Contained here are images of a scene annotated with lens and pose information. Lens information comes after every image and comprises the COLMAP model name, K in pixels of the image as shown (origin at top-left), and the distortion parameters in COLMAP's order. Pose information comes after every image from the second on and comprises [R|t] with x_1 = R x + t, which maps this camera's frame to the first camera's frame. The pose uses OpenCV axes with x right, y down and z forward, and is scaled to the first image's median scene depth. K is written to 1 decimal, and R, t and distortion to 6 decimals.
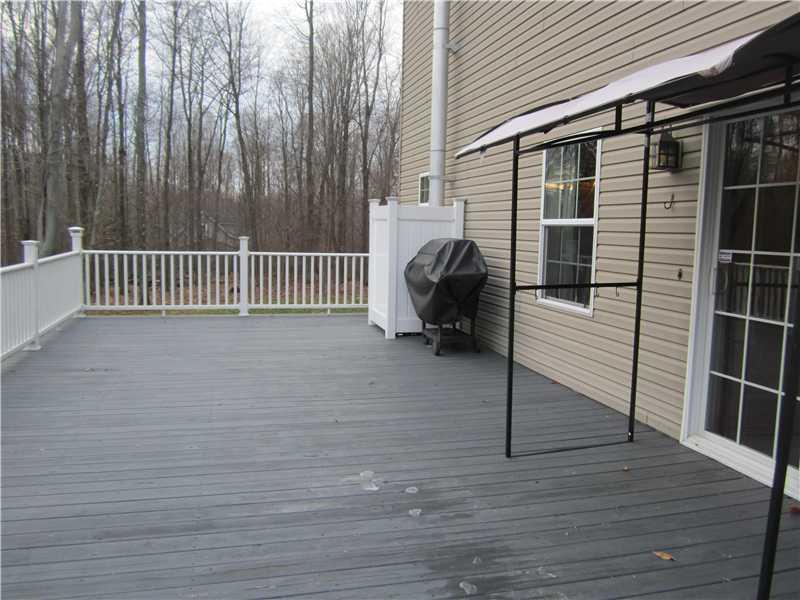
lens RADIAL K [[657.6, 0, 400.0], [0, 657.6, 300.0], [0, 0, 1]] dist [-0.009355, -0.006874]
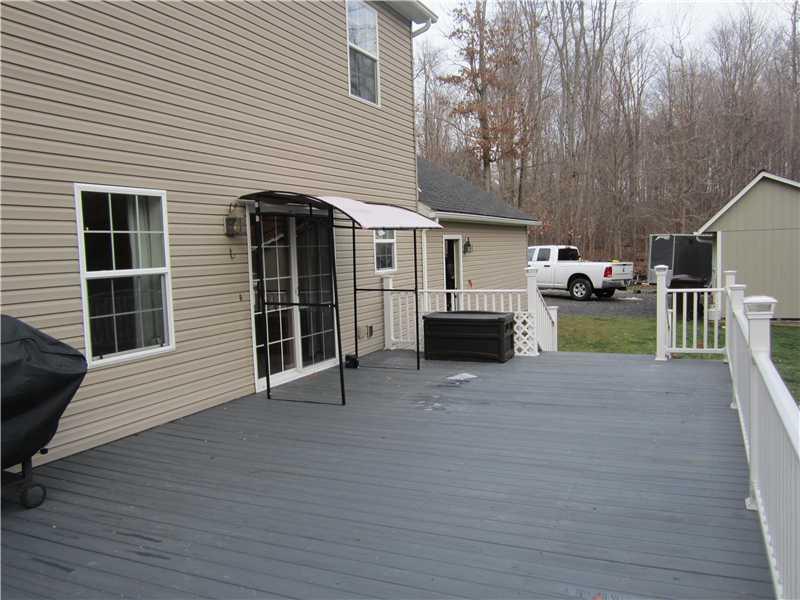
lens RADIAL K [[657.6, 0, 400.0], [0, 657.6, 300.0], [0, 0, 1]] dist [-0.009355, -0.006874]
pose [[-0.769787, -0.043669, 0.636806, -0.728018], [0.087302, 0.981079, 0.172810, -0.228493], [-0.632303, 0.188621, -0.751409, 1.602485]]
